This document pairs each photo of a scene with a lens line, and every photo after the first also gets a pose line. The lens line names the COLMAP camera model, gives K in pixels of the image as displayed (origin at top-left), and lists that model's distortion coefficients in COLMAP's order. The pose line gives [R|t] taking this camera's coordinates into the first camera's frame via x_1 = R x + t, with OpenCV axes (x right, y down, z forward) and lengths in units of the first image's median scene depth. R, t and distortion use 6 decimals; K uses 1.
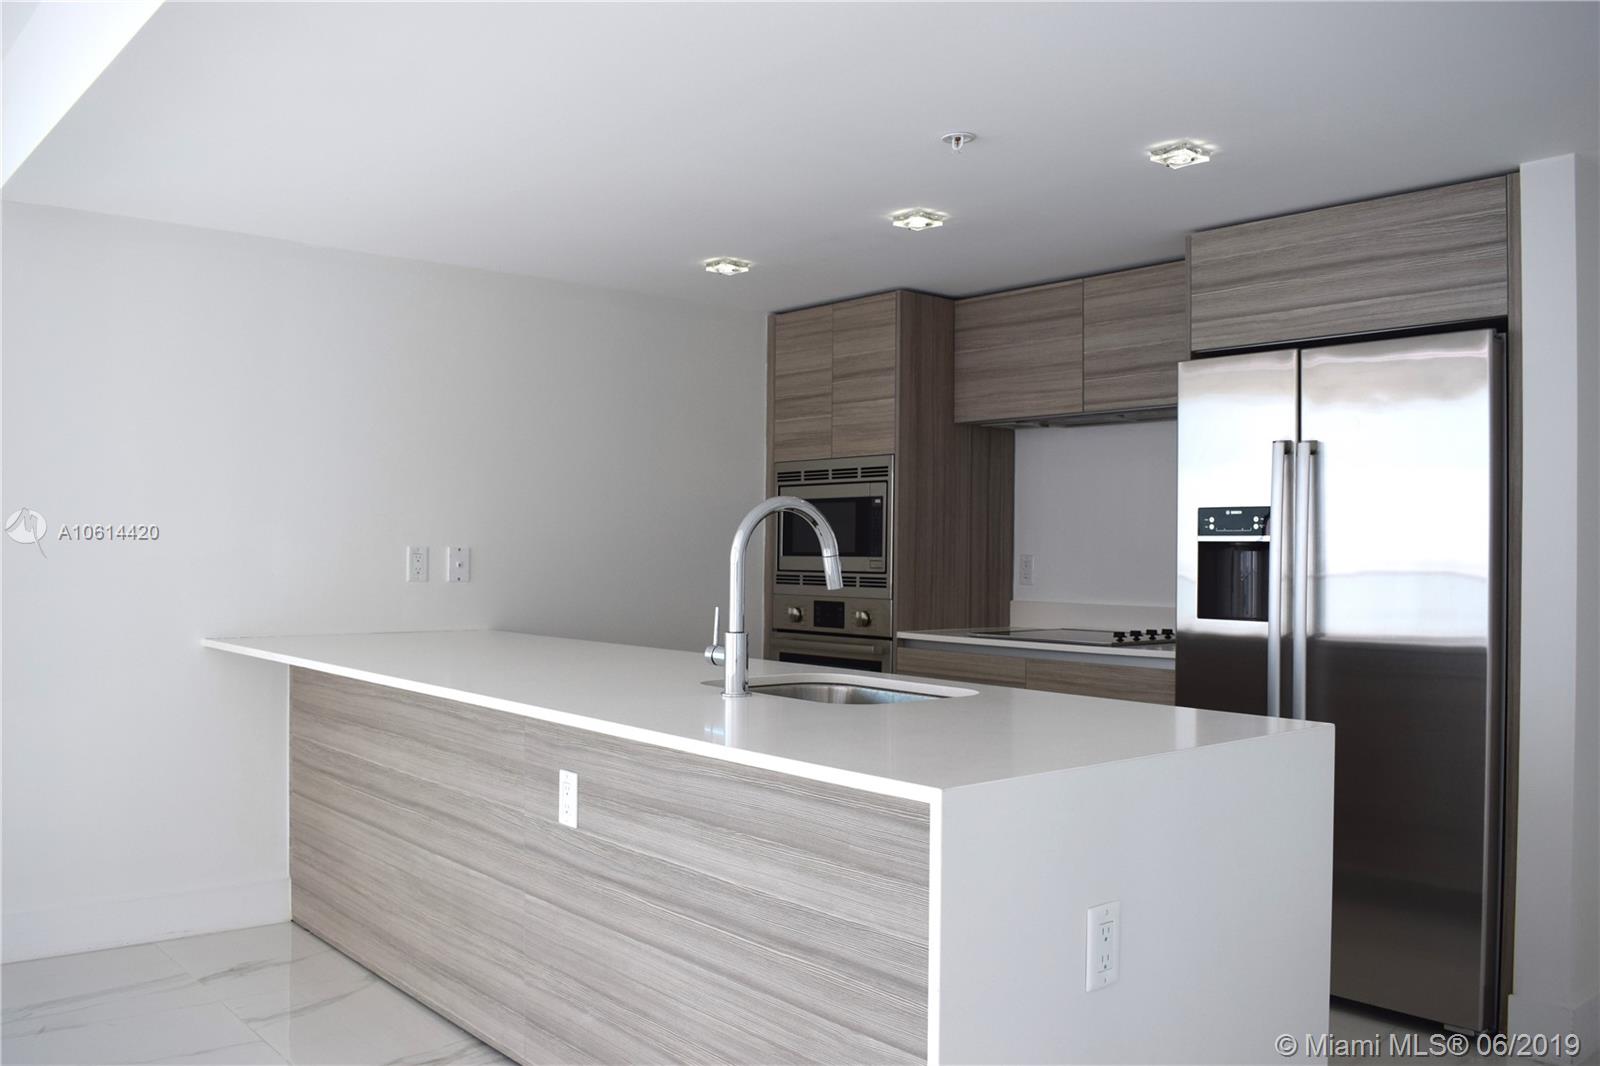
lens RADIAL K [[1368.3, 0, 808.5], [0, 1368.3, 539.2], [0, 0, 1]] dist [-0.086453, 0.009195]
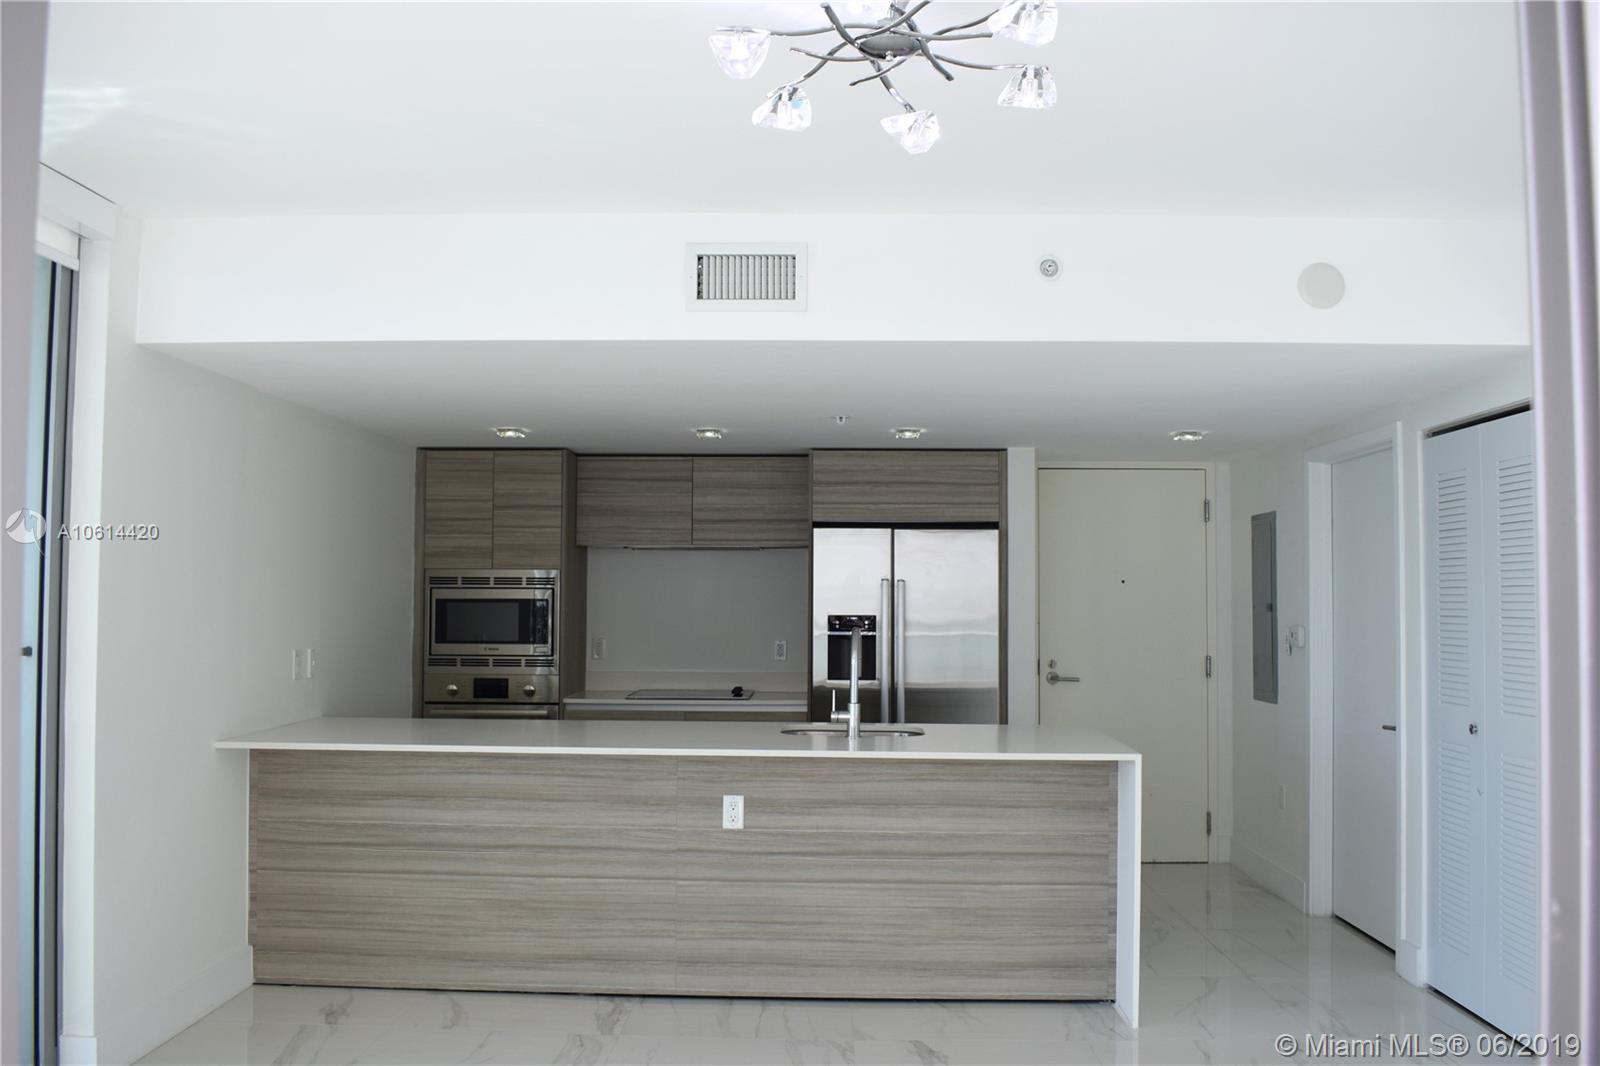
lens RADIAL K [[1368.3, 0, 806.4], [0, 1368.3, 538.7], [0, 0, 1]] dist [-0.086453, 0.009195]
pose [[0.662716, 0.026079, 0.748417, -1.077195], [-0.005231, 0.999530, -0.030197, -0.070884], [-0.748852, 0.016097, 0.662541, -0.126378]]
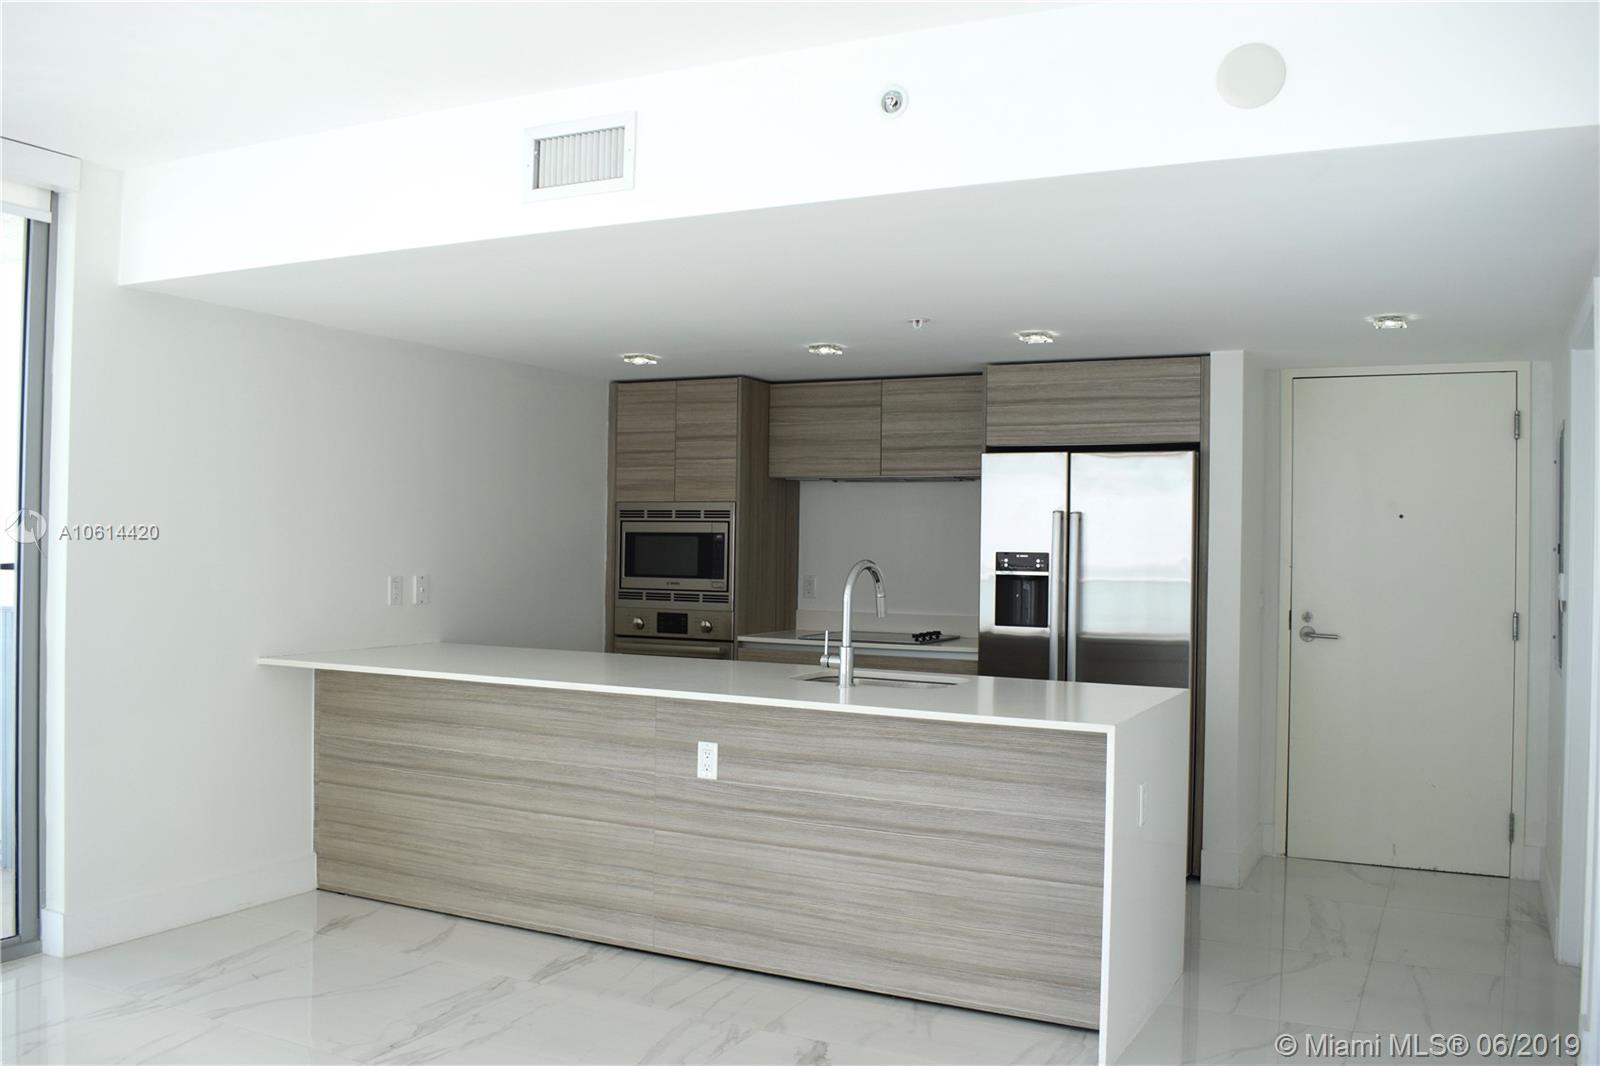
lens RADIAL K [[1368.3, 0, 807.9], [0, 1368.3, 537.0], [0, 0, 1]] dist [-0.086453, 0.009195]
pose [[0.920105, 0.005441, 0.391633, -0.524715], [-0.009025, 0.999933, 0.007313, -0.051622], [-0.391567, -0.010263, 0.920092, -0.326067]]
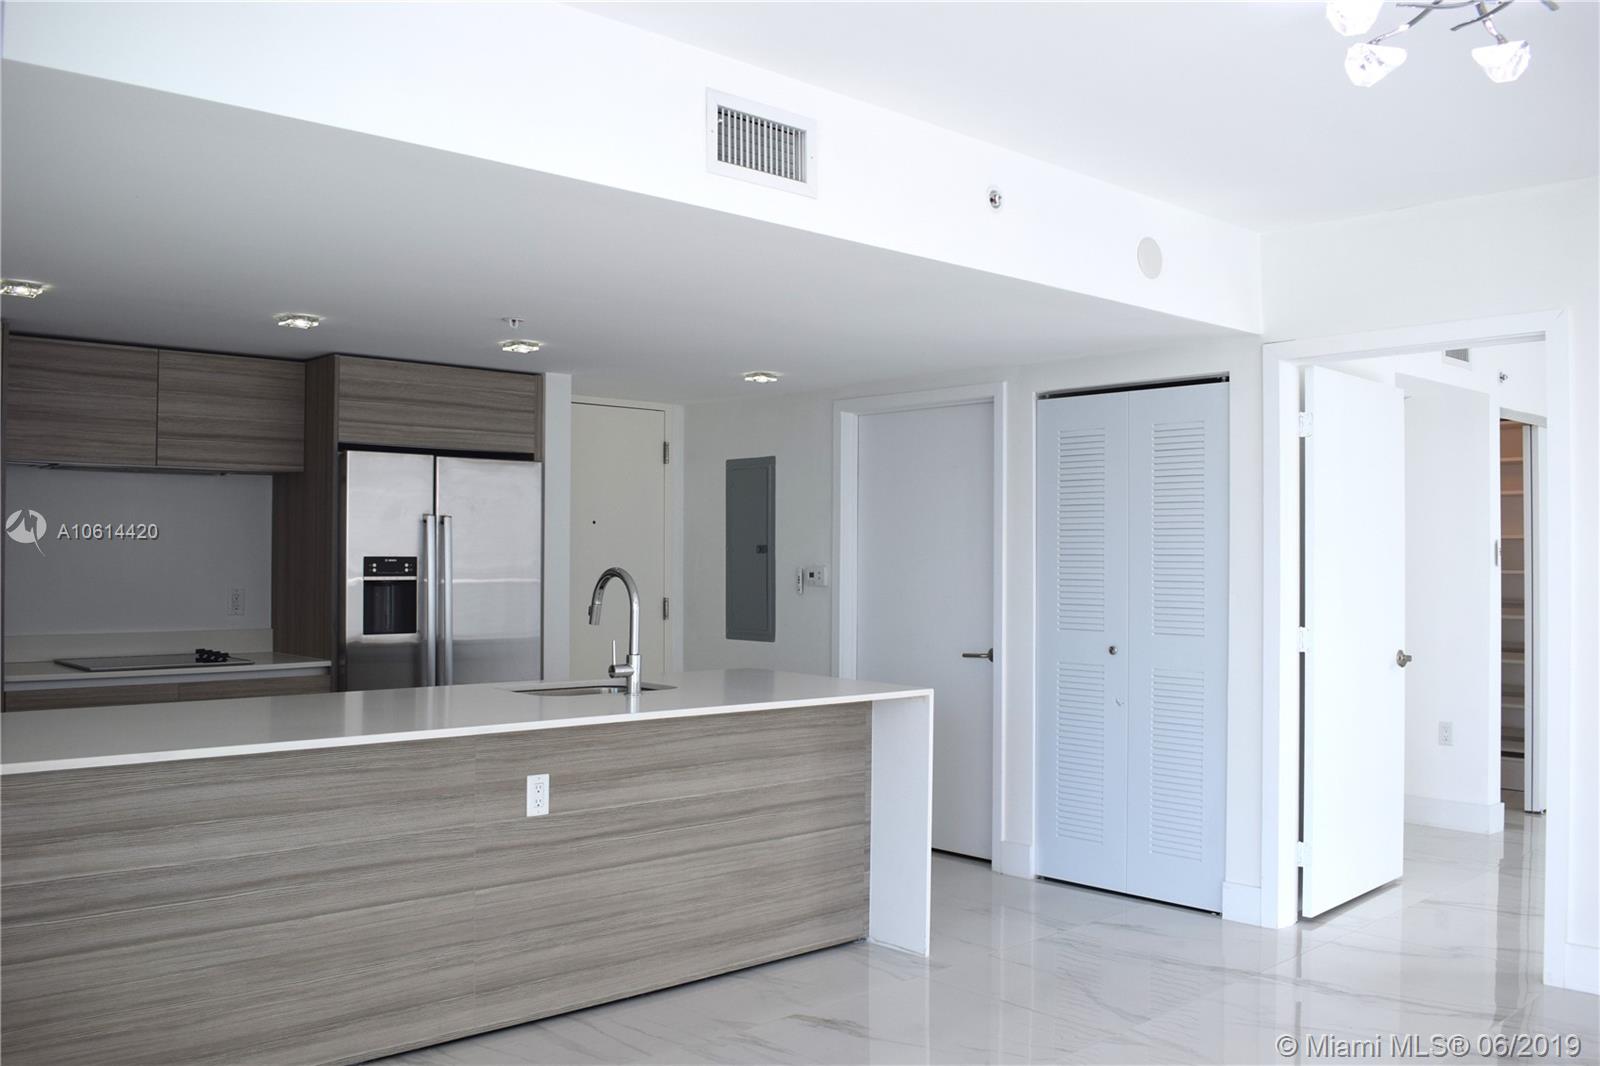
lens RADIAL K [[1368.3, 0, 809.8], [0, 1368.3, 538.6], [0, 0, 1]] dist [-0.086453, 0.009195]
pose [[-0.043886, 0.000868, 0.999036, -1.205039], [-0.015324, 0.999881, -0.001542, -0.049334], [-0.998919, -0.015377, -0.043867, 0.632989]]
